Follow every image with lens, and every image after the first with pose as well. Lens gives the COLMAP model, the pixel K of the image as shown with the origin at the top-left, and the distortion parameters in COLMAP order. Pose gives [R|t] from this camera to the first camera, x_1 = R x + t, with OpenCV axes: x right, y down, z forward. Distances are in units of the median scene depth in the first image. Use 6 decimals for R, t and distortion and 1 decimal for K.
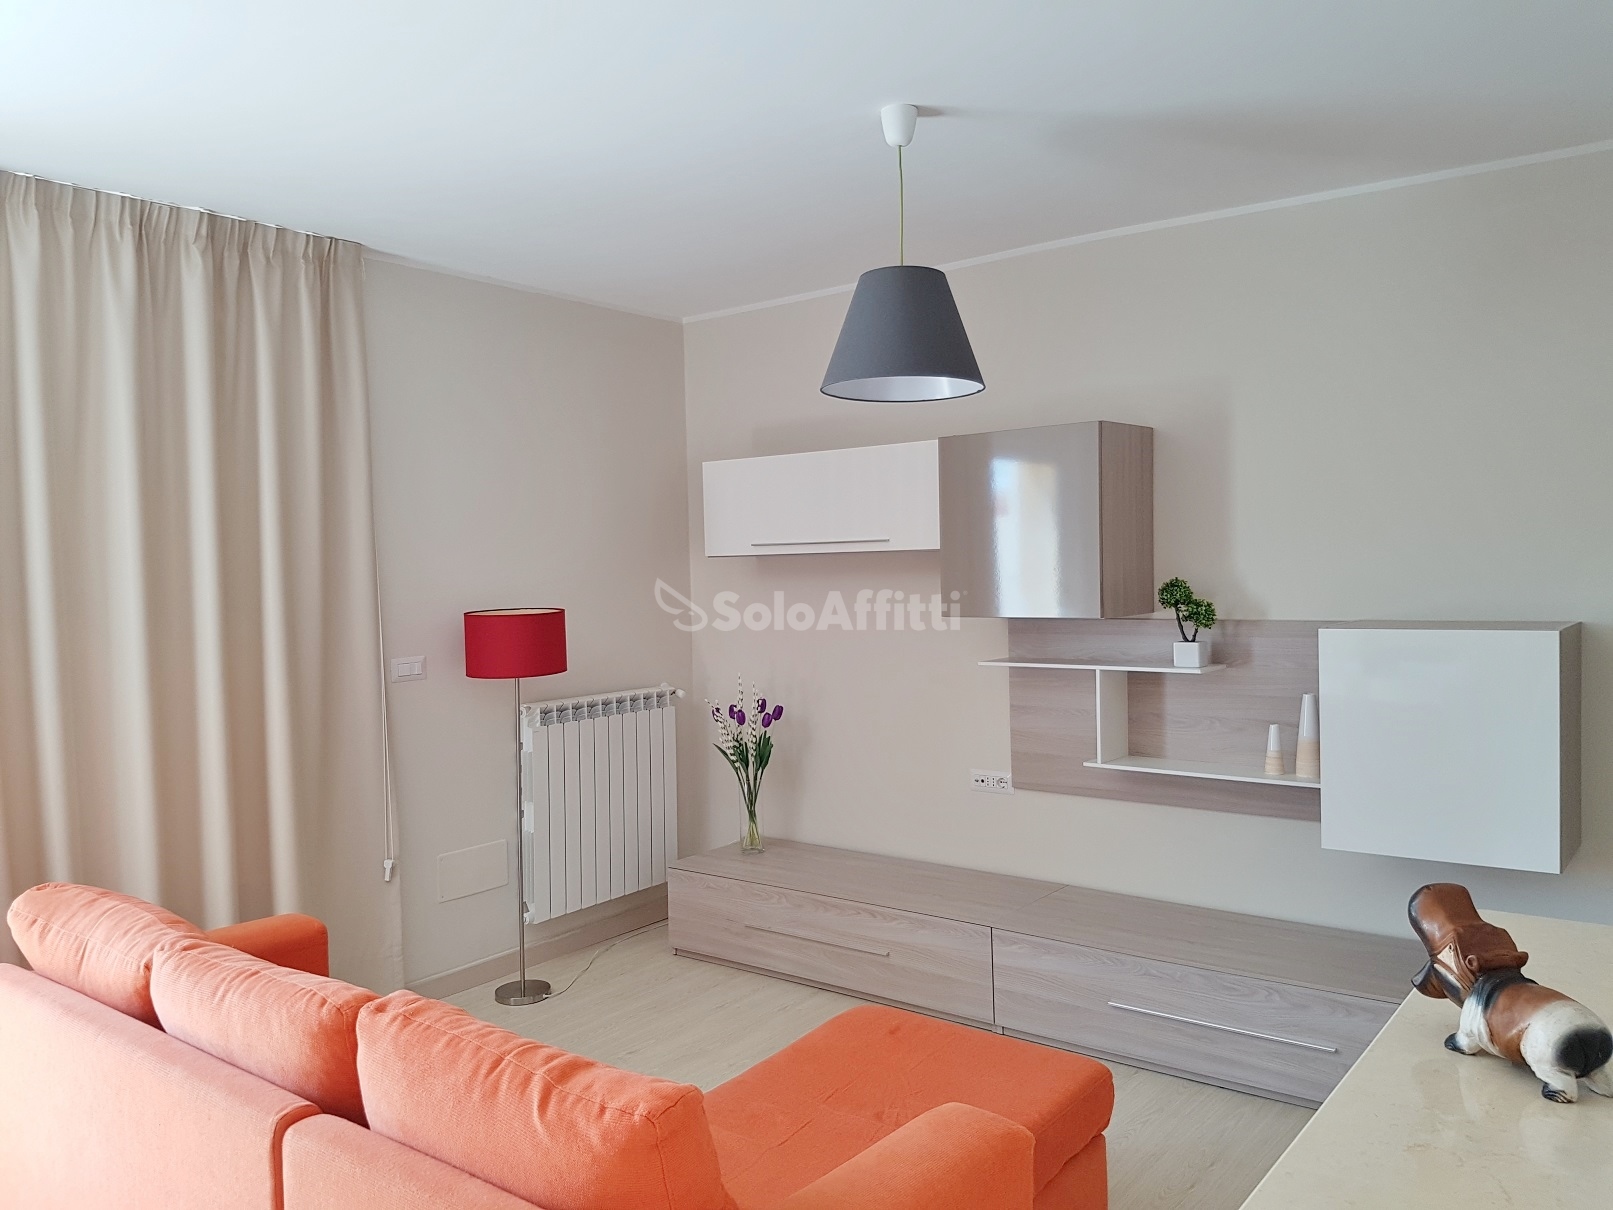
lens RADIAL K [[1241.3, 0, 796.1], [0, 1241.3, 611.5], [0, 0, 1]] dist [0.172142, -0.233952]
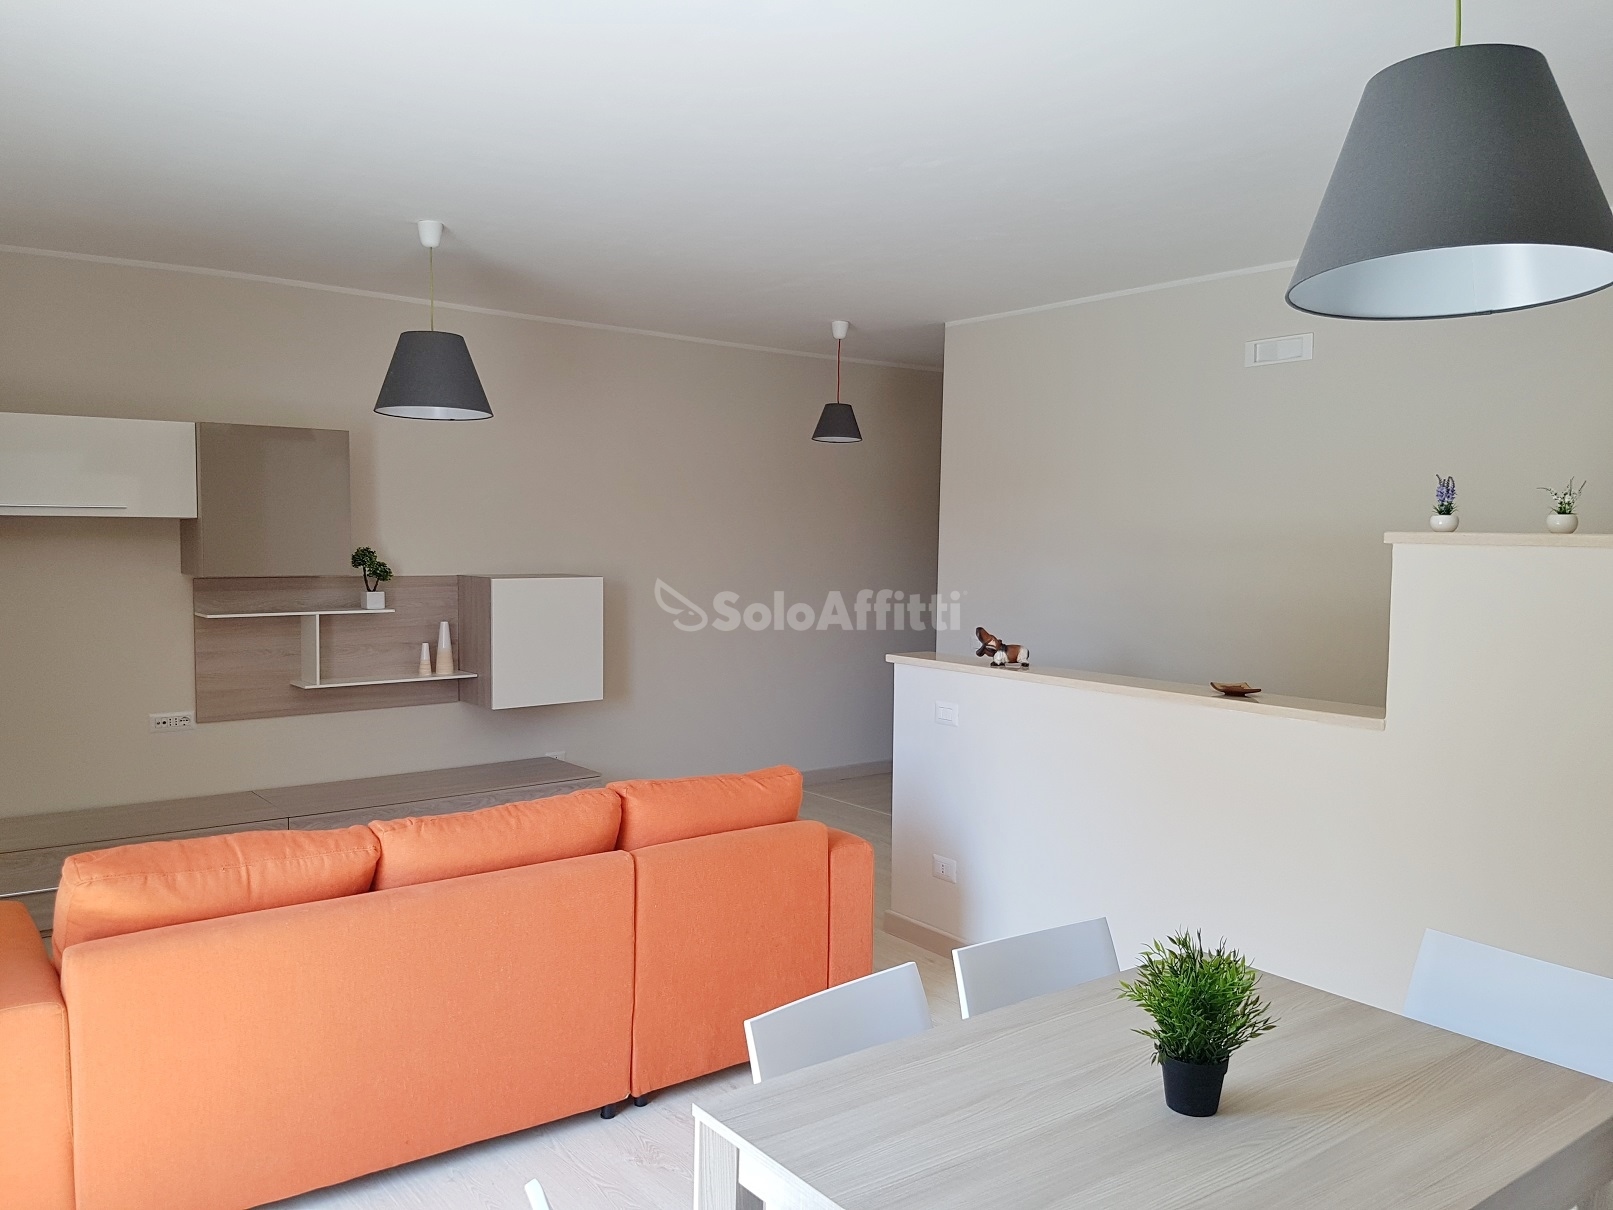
lens RADIAL K [[1241.3, 0, 796.1], [0, 1241.3, 611.5], [0, 0, 1]] dist [0.172142, -0.233952]
pose [[0.242969, -0.036077, 0.969363, -0.937622], [0.019177, 0.999292, 0.032384, 0.009576], [-0.969844, 0.010721, 0.243489, 0.180270]]
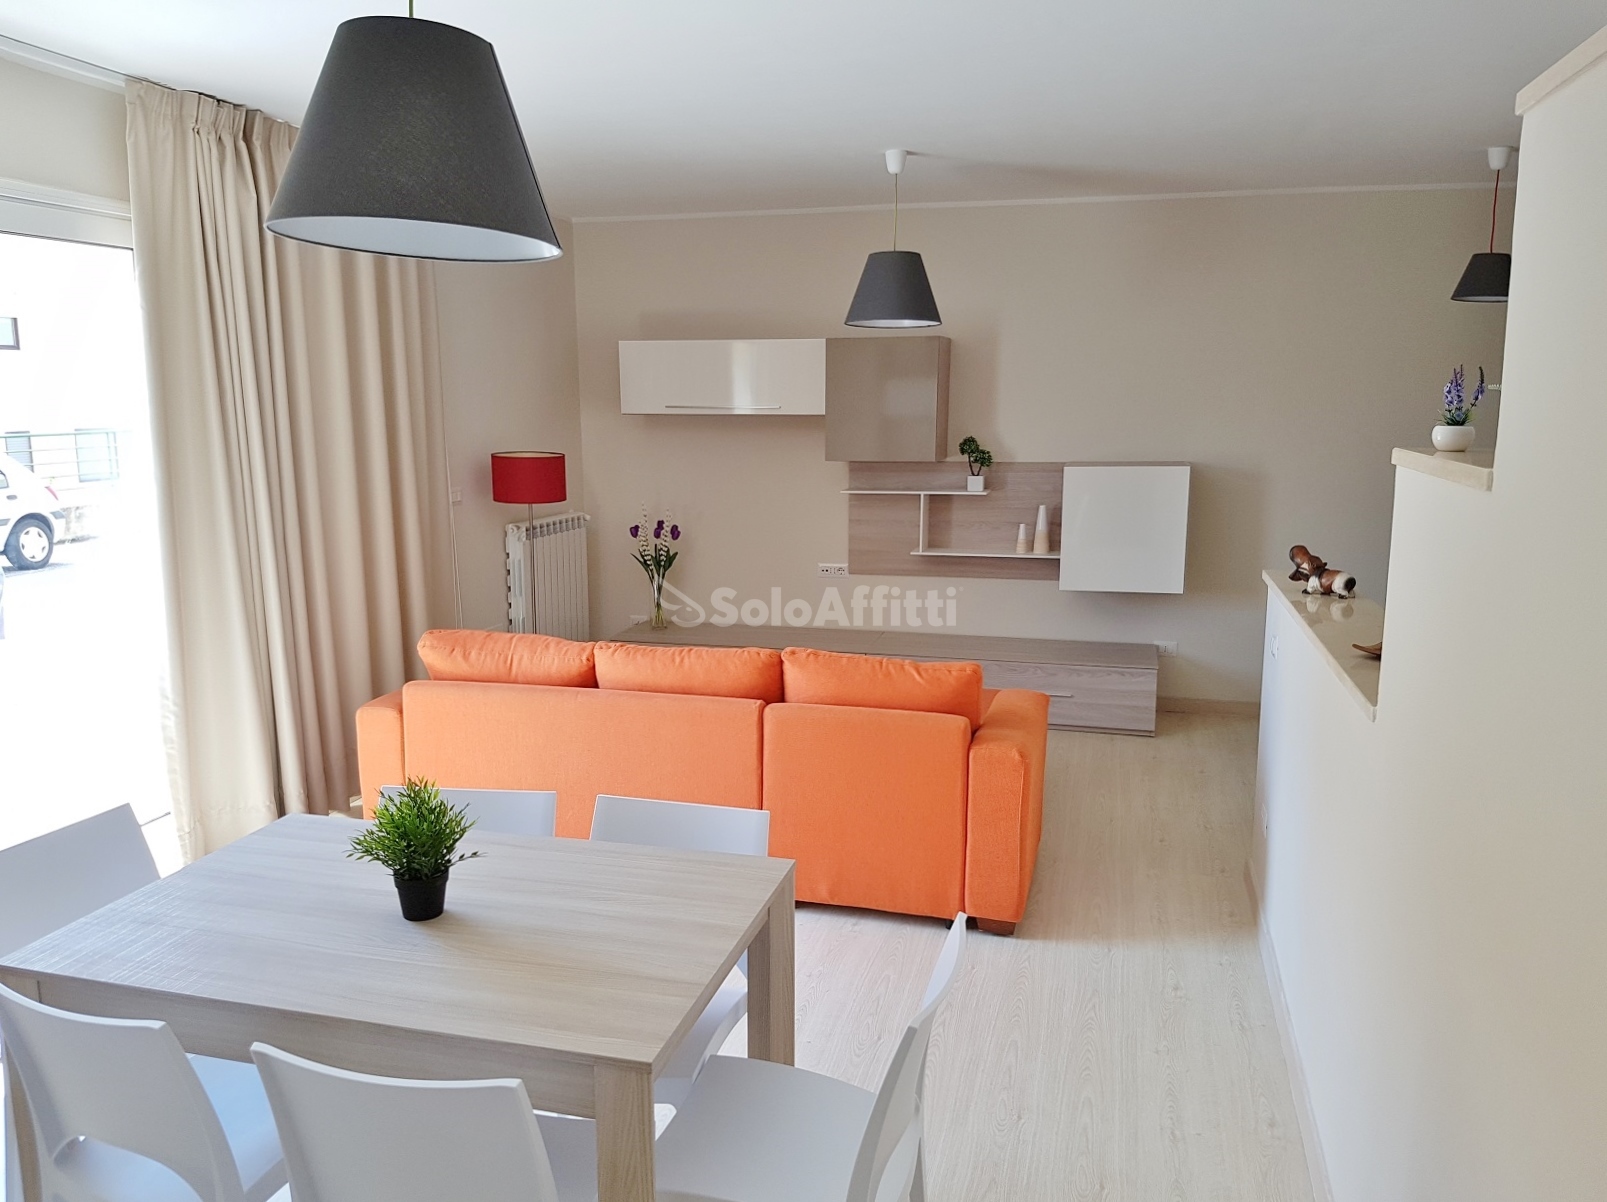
lens RADIAL K [[1236.7, 0, 793.1], [0, 1236.7, 607.5], [0, 0, 1]] dist [0.172142, -0.233952]
pose [[0.916951, -0.045136, 0.396439, -0.546964], [-0.004947, 0.992218, 0.124411, -0.005959], [-0.398969, -0.116040, 0.909592, -0.395817]]
